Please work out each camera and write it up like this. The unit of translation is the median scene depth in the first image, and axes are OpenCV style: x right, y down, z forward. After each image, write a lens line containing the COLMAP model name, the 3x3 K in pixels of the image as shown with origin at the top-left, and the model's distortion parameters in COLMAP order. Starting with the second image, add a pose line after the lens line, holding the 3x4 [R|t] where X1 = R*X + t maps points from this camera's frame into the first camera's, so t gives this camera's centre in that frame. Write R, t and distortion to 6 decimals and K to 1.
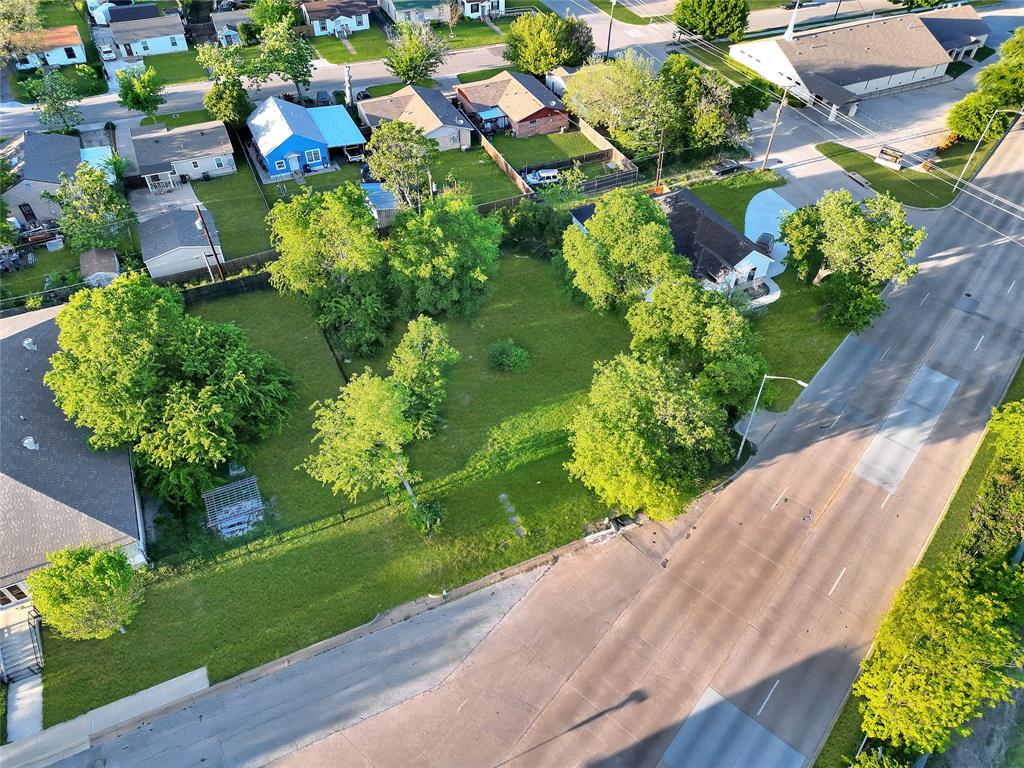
lens RADIAL K [[724.6, 0, 509.2], [0, 724.6, 388.4], [0, 0, 1]] dist [0.027198, -0.015484]
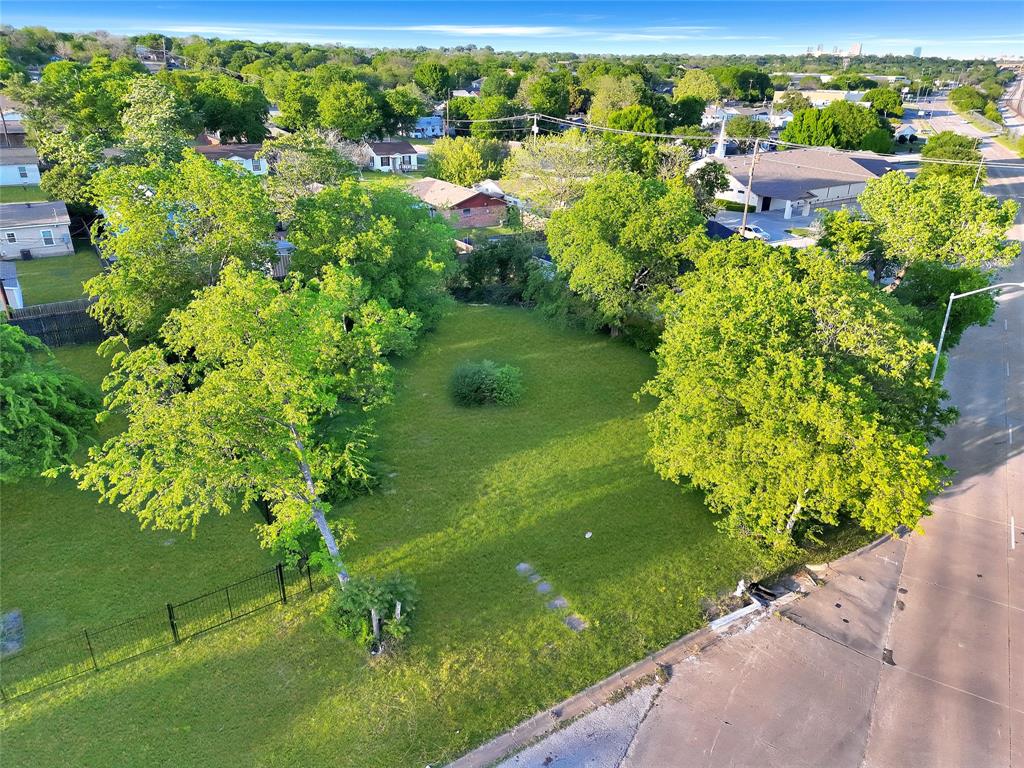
lens RADIAL K [[724.6, 0, 510.5], [0, 724.6, 382.8], [0, 0, 1]] dist [0.027198, -0.015484]
pose [[0.988290, -0.060236, 0.140197, -0.073510], [0.107520, 0.926845, -0.359719, 0.194873], [-0.108273, 0.370581, 0.922468, 0.465301]]
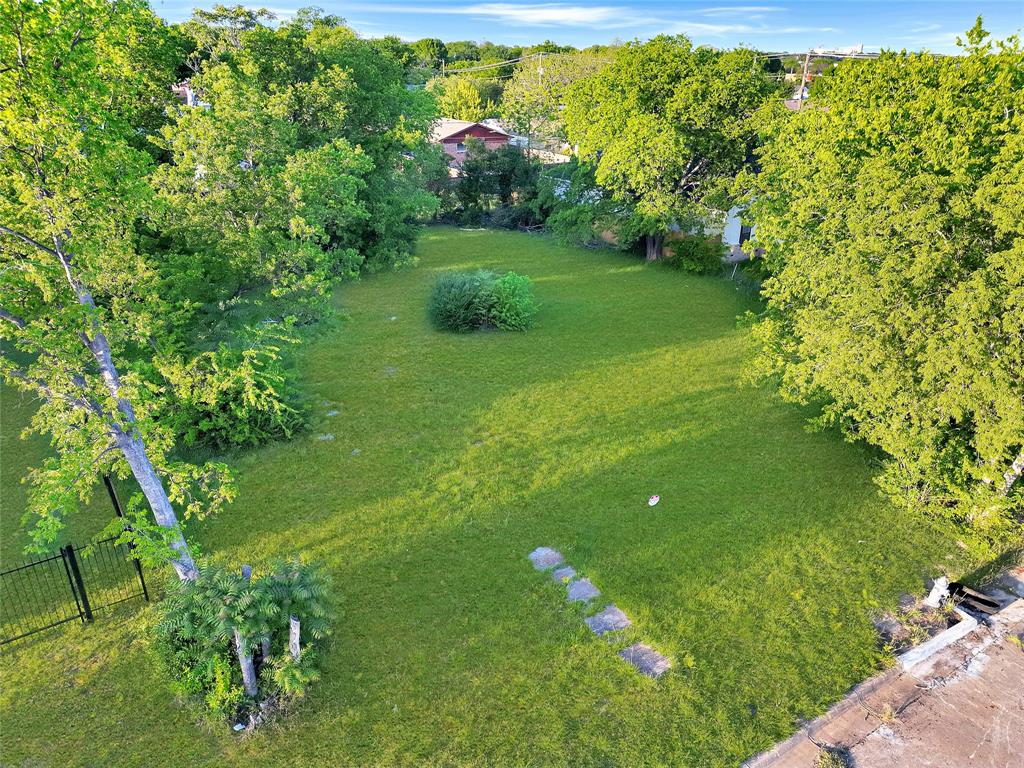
lens RADIAL K [[724.6, 0, 509.9], [0, 724.6, 386.0], [0, 0, 1]] dist [0.027198, -0.015484]
pose [[0.988542, -0.061395, 0.137897, -0.051821], [0.107703, 0.926950, -0.359395, 0.174707], [-0.105758, 0.370129, 0.922941, 0.671084]]
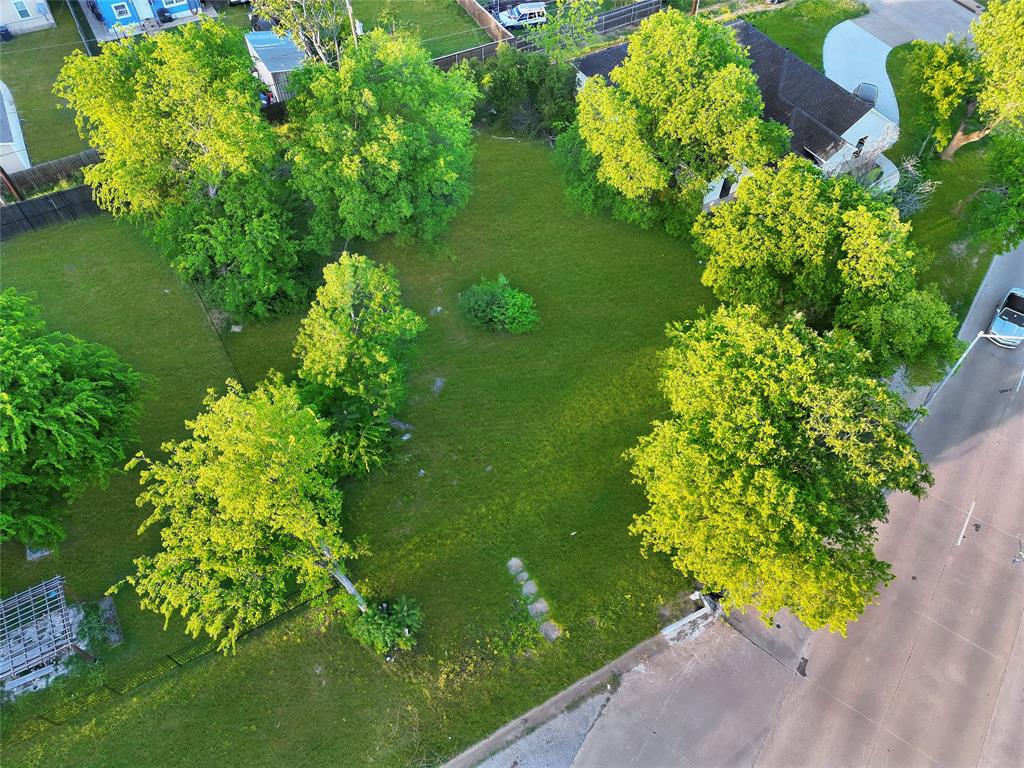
lens RADIAL K [[724.6, 0, 510.3], [0, 724.6, 384.8], [0, 0, 1]] dist [0.027198, -0.015484]
pose [[0.996921, -0.064546, 0.044518, -0.026796], [0.057749, 0.988470, 0.139970, -0.068489], [-0.053039, -0.136968, 0.989154, 0.413628]]
